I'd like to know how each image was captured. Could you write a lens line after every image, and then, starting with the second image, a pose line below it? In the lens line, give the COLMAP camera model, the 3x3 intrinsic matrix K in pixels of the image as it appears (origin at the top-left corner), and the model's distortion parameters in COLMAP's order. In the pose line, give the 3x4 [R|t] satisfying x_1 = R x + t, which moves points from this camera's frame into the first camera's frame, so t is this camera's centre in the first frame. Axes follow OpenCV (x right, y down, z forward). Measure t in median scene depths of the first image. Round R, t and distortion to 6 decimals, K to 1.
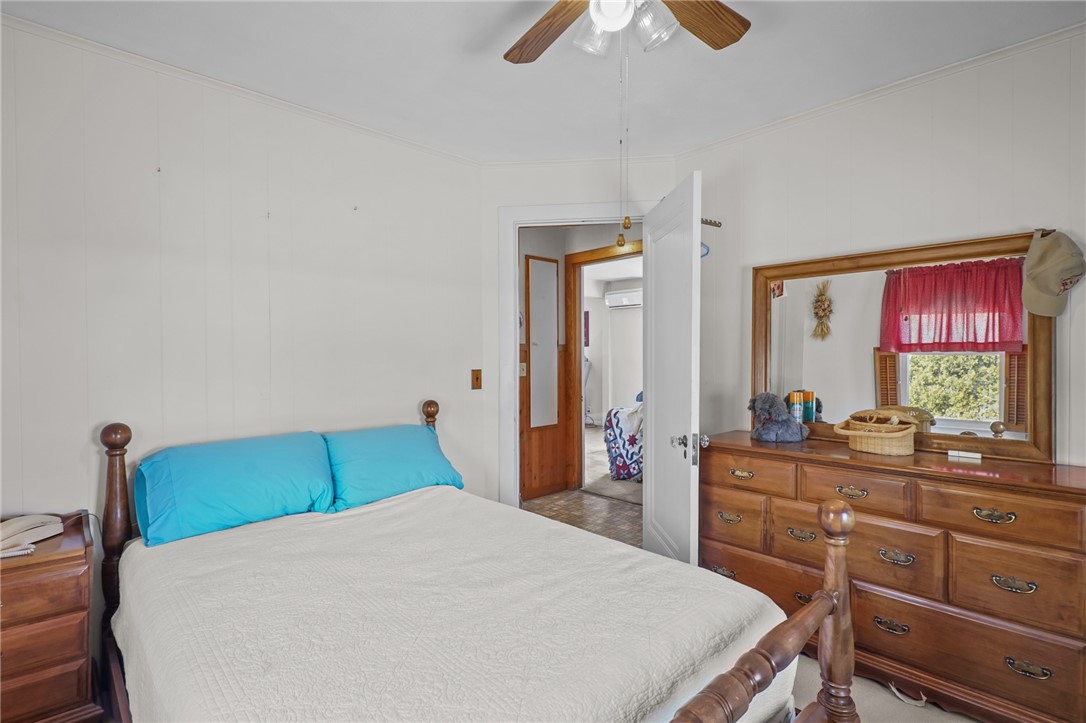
lens RADIAL K [[521.8, 0, 539.1], [0, 521.8, 357.8], [0, 0, 1]] dist [0.004324, -0.002243]
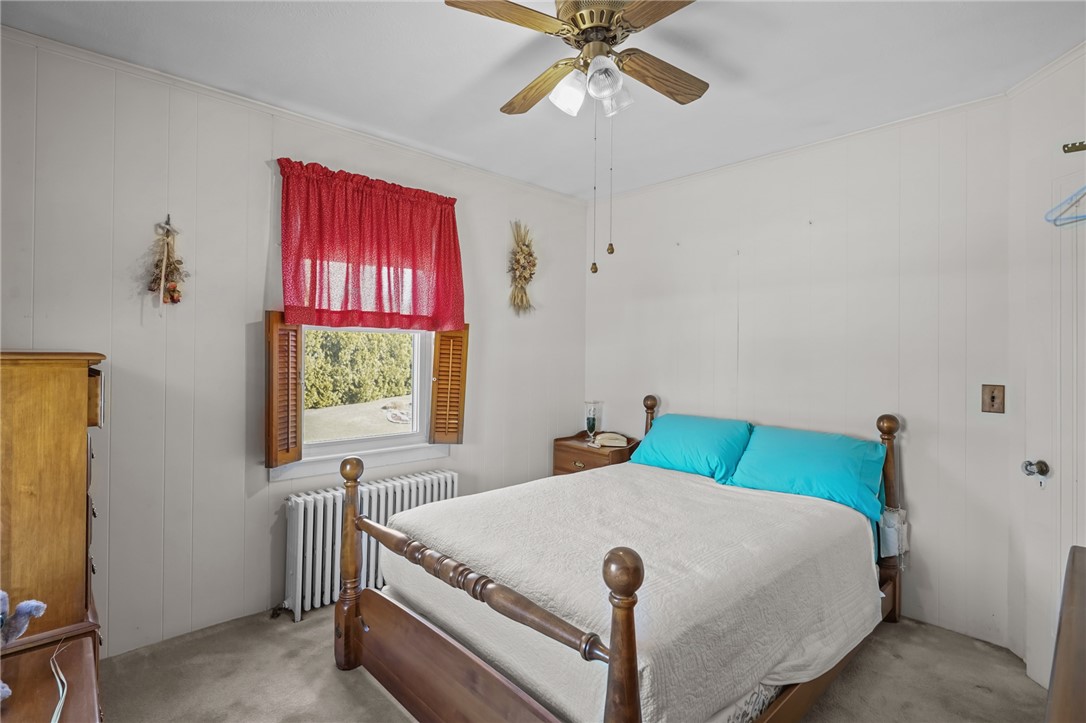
lens RADIAL K [[521.8, 0, 539.1], [0, 521.8, 357.8], [0, 0, 1]] dist [0.004324, -0.002243]
pose [[-0.006898, 0.014137, -0.999876, 0.899230], [-0.016853, 0.999756, 0.014252, -0.021769], [0.999834, 0.016949, -0.006659, 0.573233]]
